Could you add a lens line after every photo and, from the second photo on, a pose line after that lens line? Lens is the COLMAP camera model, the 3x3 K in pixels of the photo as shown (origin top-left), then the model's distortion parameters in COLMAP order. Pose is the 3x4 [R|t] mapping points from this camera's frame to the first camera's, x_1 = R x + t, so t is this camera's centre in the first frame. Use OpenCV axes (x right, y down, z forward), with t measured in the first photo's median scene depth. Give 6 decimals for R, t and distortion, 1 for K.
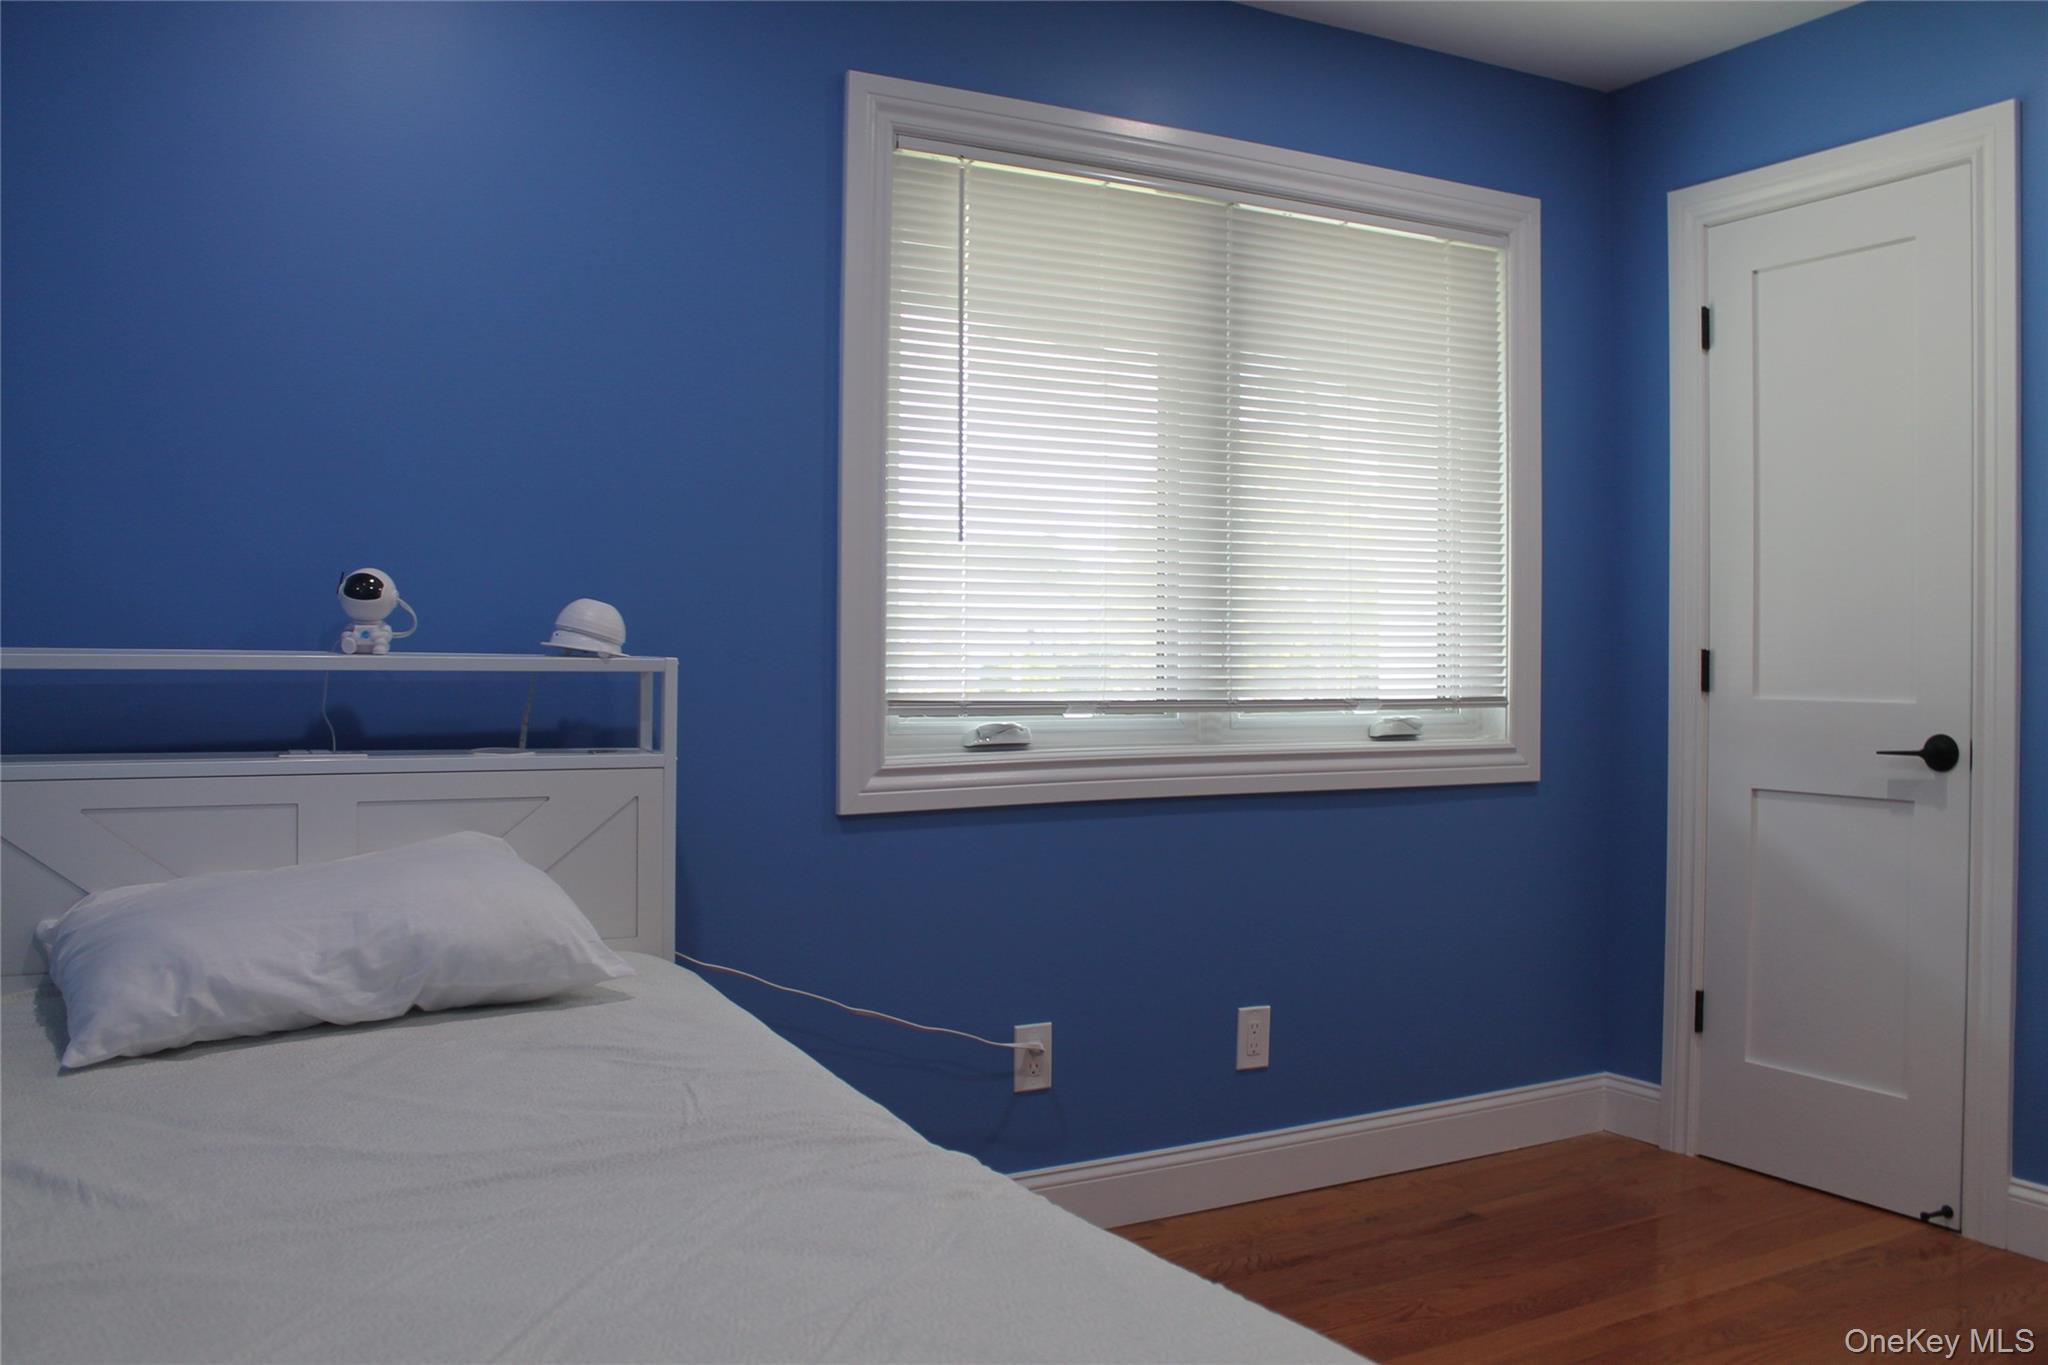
lens RADIAL K [[1713.6, 0, 1030.1], [0, 1713.6, 679.3], [0, 0, 1]] dist [-0.172148, 0.143746]
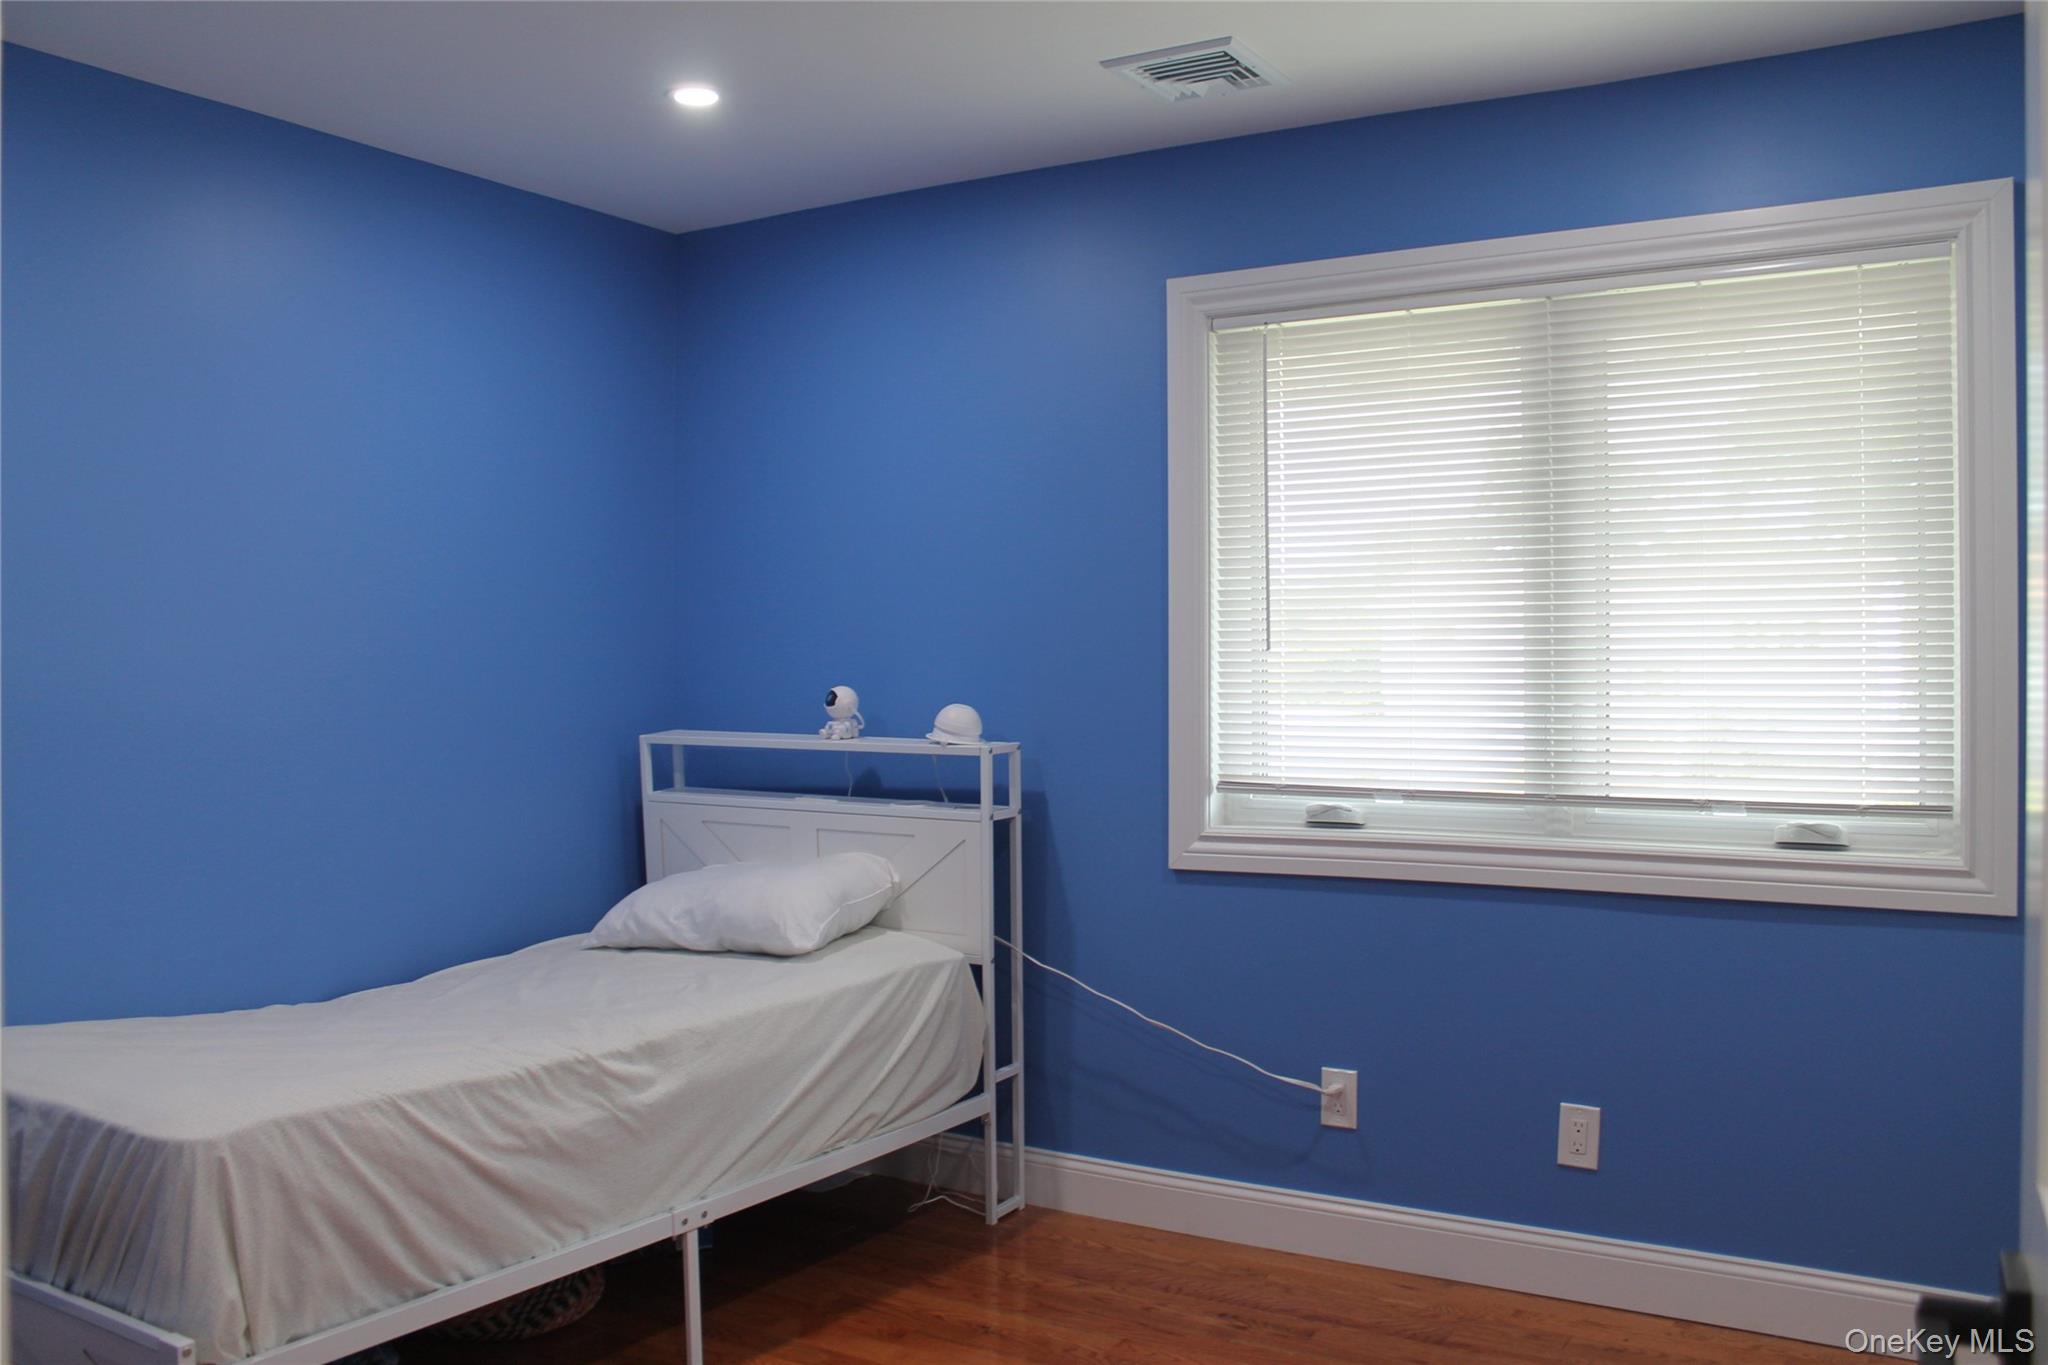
lens RADIAL K [[1754.5, 0, 1024.2], [0, 1754.5, 676.6], [0, 0, 1]] dist [-0.168345, 0.142589]
pose [[0.488943, 0.004618, -0.872303, 0.908902], [-0.003866, 0.999988, 0.003127, -0.063191], [0.872307, 0.001843, 0.488955, 0.247639]]
